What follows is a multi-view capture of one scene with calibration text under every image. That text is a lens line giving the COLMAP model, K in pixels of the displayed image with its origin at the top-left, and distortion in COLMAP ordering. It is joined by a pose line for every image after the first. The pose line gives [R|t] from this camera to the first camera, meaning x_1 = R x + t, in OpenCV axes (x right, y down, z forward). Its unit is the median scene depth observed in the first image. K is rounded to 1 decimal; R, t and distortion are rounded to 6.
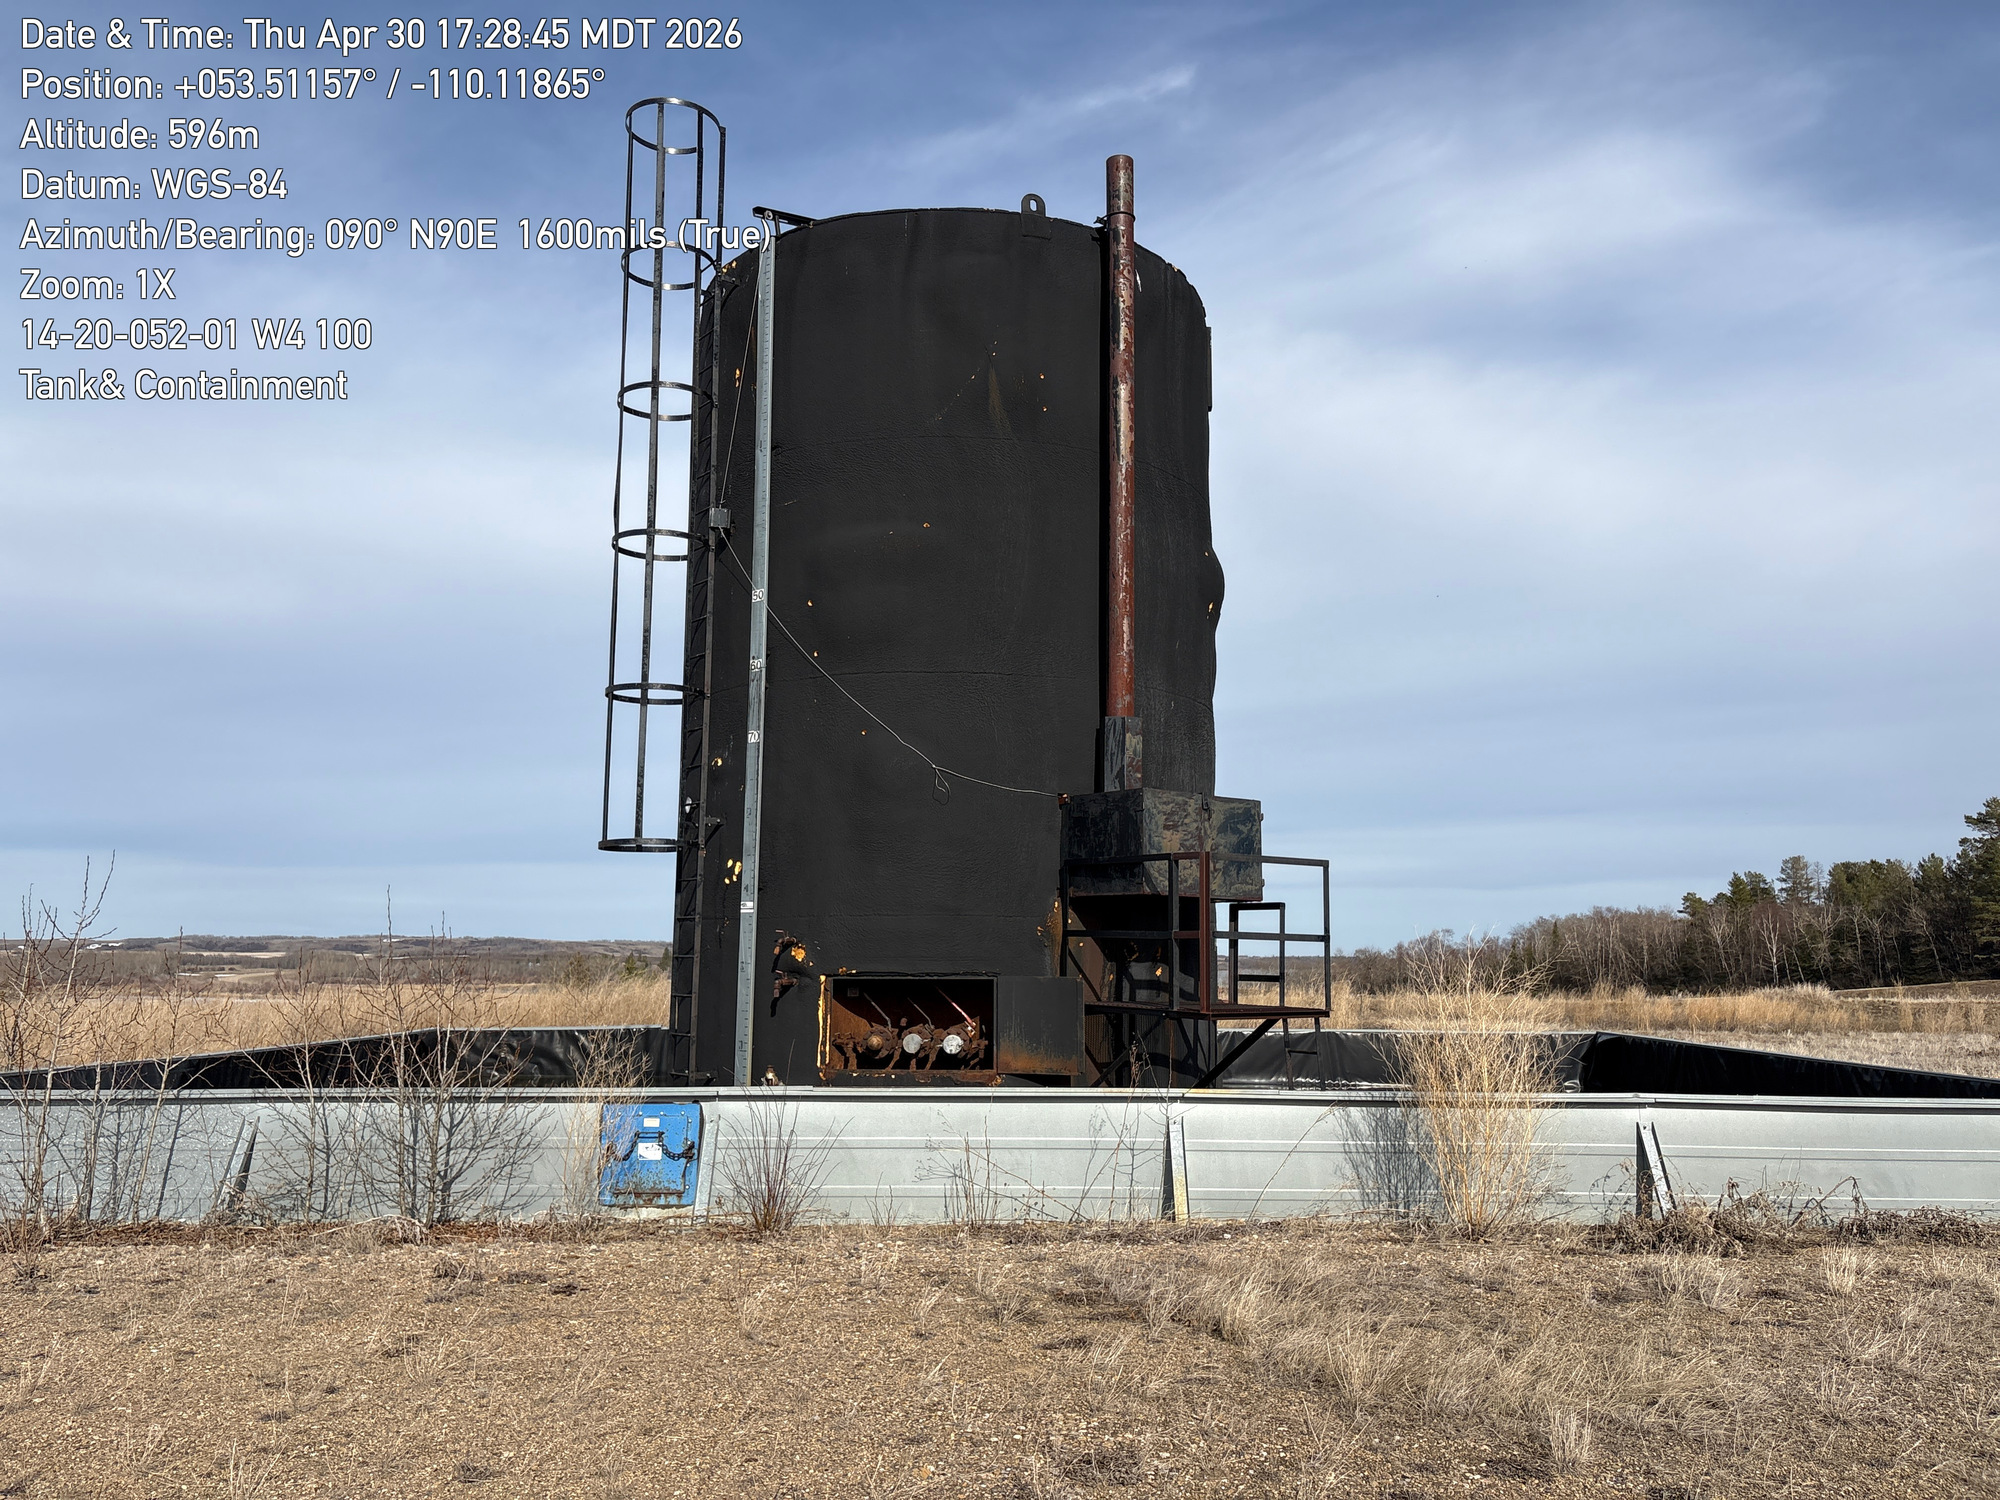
lens RADIAL K [[1520.3, 0, 1000.0], [0, 1520.3, 750.0], [0, 0, 1]] dist [0.015168, 0.002479]
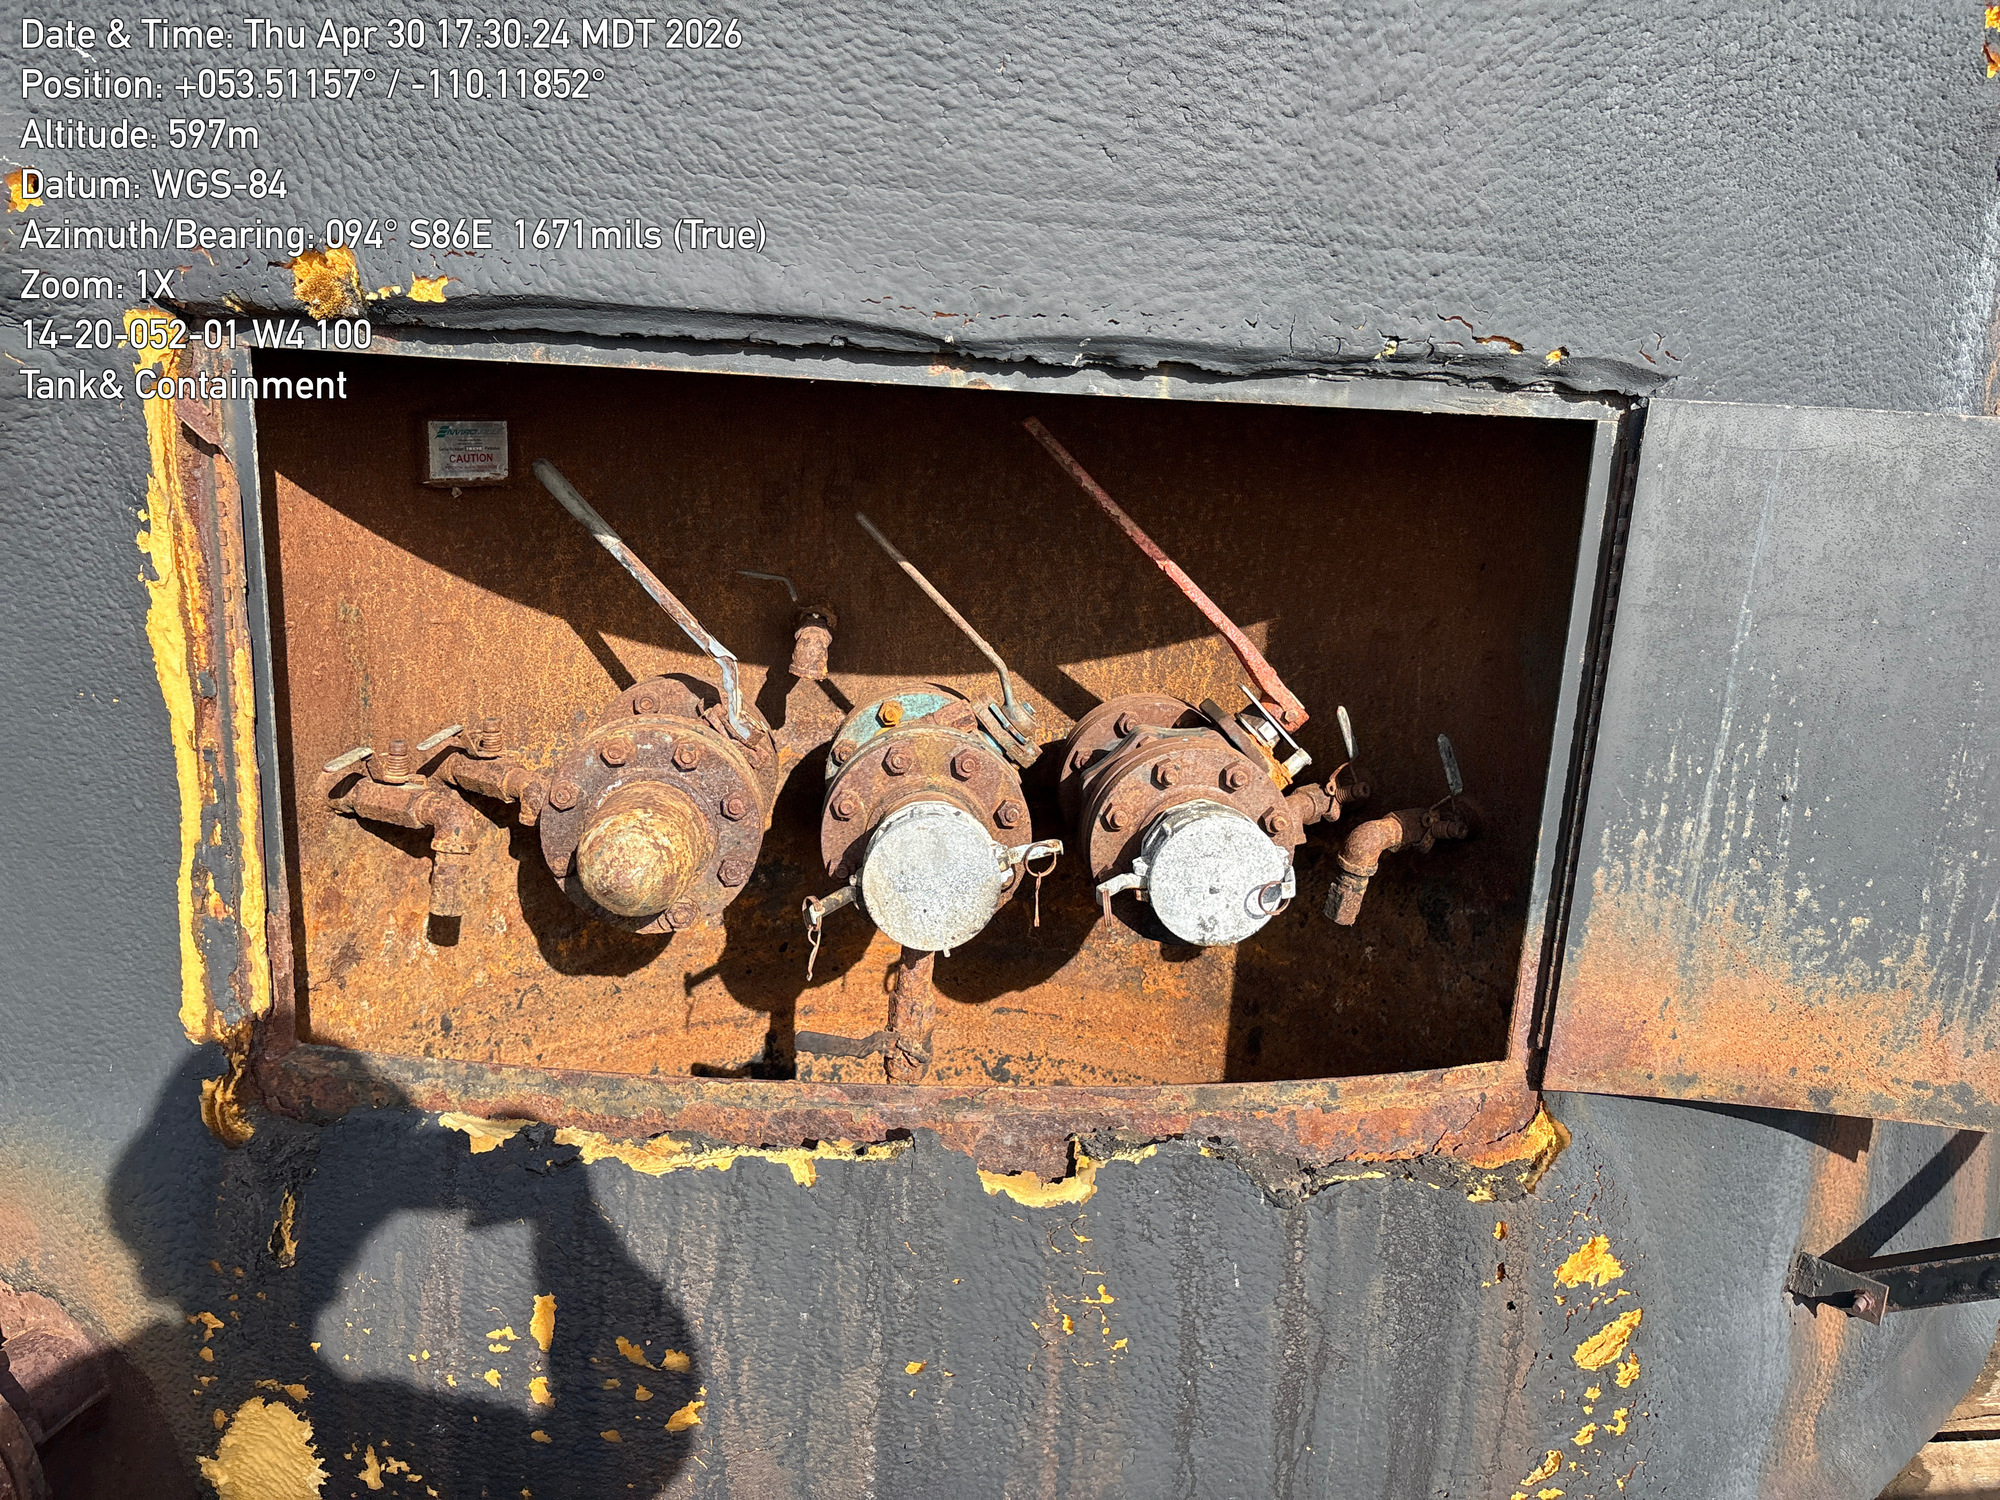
lens RADIAL K [[1520.3, 0, 1000.0], [0, 1520.3, 750.0], [0, 0, 1]] dist [0.015168, 0.002479]
pose [[0.983643, 0.009298, 0.179888, -0.073370], [-0.076896, 0.924771, 0.372674, 0.129549], [-0.162890, -0.380411, 0.910359, 0.858501]]
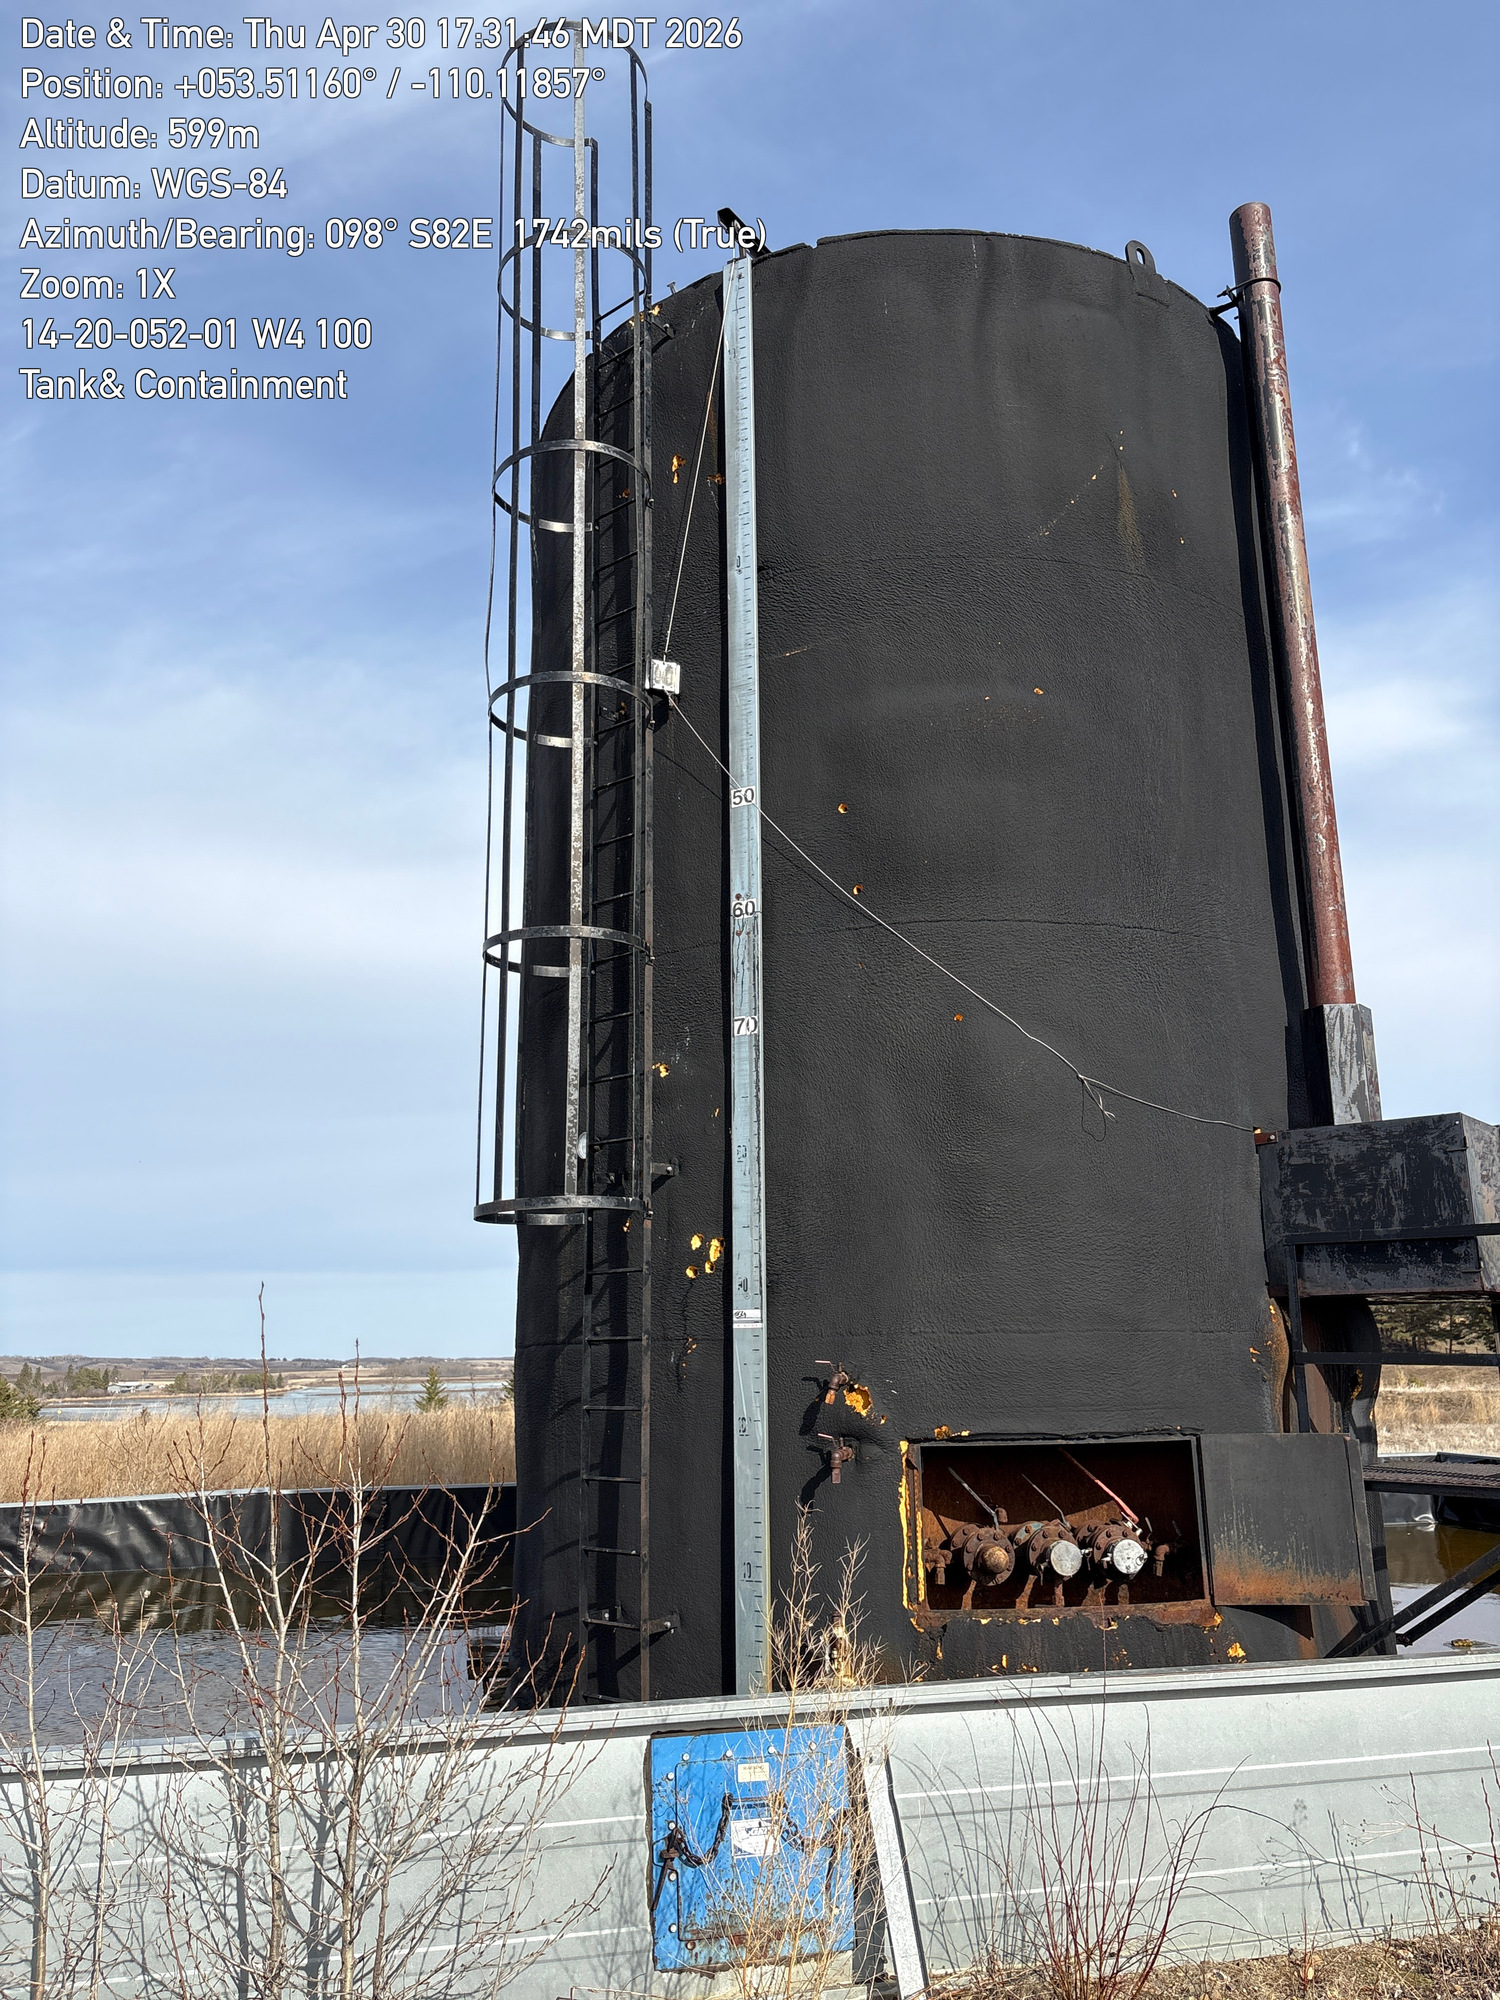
lens RADIAL K [[1520.3, 0, 750.0], [0, 1520.3, 1000.0], [0, 0, 1]] dist [0.015168, 0.002479]
pose [[0.975535, 0.034210, 0.217165, -0.296940], [-0.012378, 0.994798, -0.101109, 0.042108], [-0.219494, 0.095947, 0.970884, 0.434980]]
